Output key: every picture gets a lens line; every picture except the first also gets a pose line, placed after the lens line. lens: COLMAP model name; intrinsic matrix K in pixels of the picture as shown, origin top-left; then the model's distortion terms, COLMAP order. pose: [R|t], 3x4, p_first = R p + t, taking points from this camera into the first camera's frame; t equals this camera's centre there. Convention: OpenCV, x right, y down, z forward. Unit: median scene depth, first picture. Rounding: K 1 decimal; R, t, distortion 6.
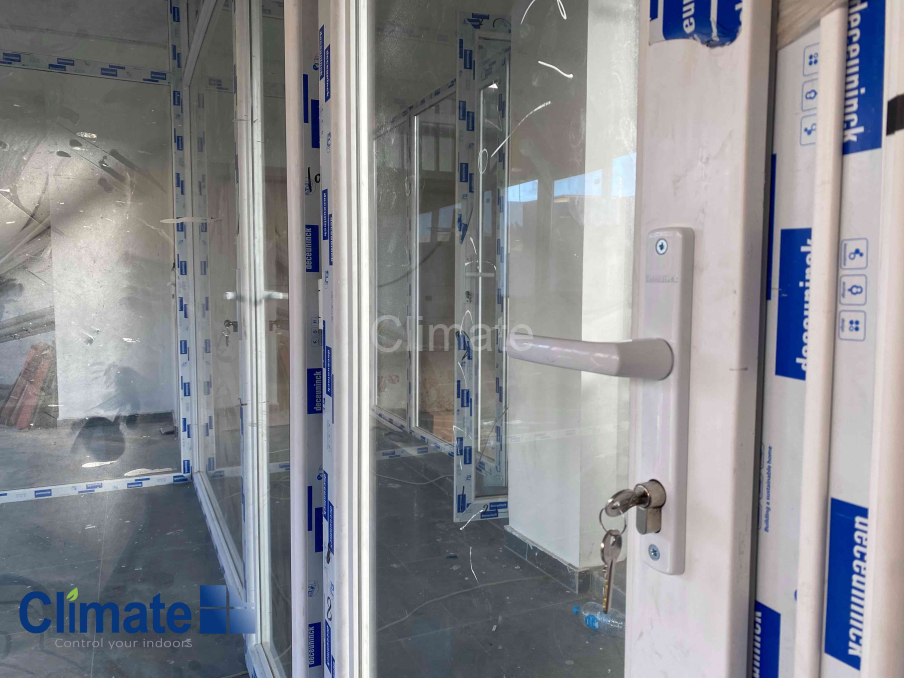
lens RADIAL K [[684.4, 0, 452.0], [0, 684.4, 339.0], [0, 0, 1]] dist [0.013076, -0.001578]
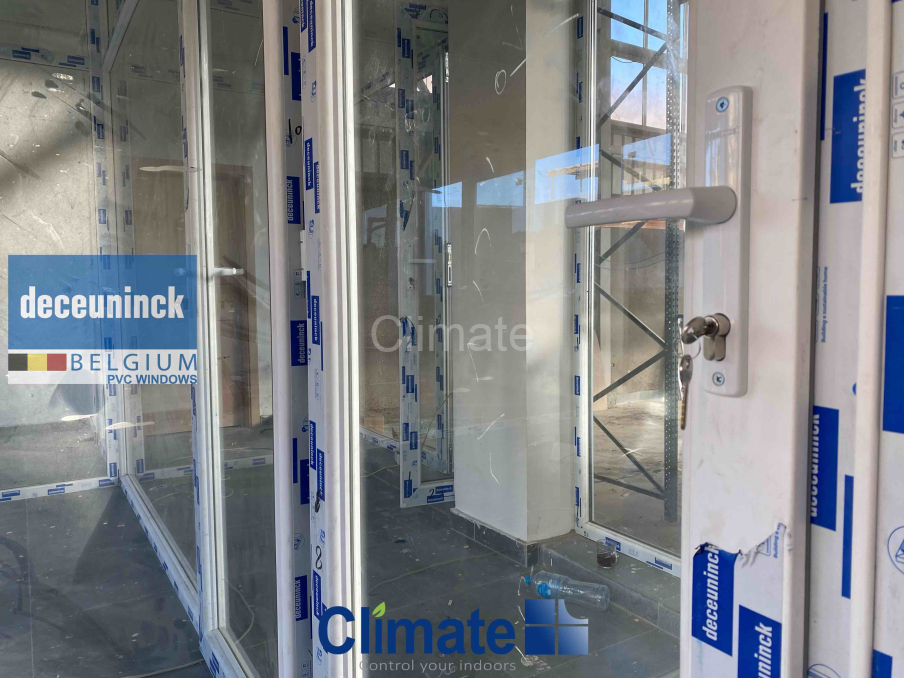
lens RADIAL K [[684.4, 0, 452.0], [0, 684.4, 339.0], [0, 0, 1]] dist [0.013076, -0.001578]
pose [[0.992790, -0.020749, 0.118059, -0.098406], [0.022193, 0.999694, -0.010929, 0.089623], [-0.117797, 0.013470, 0.992946, -0.024984]]
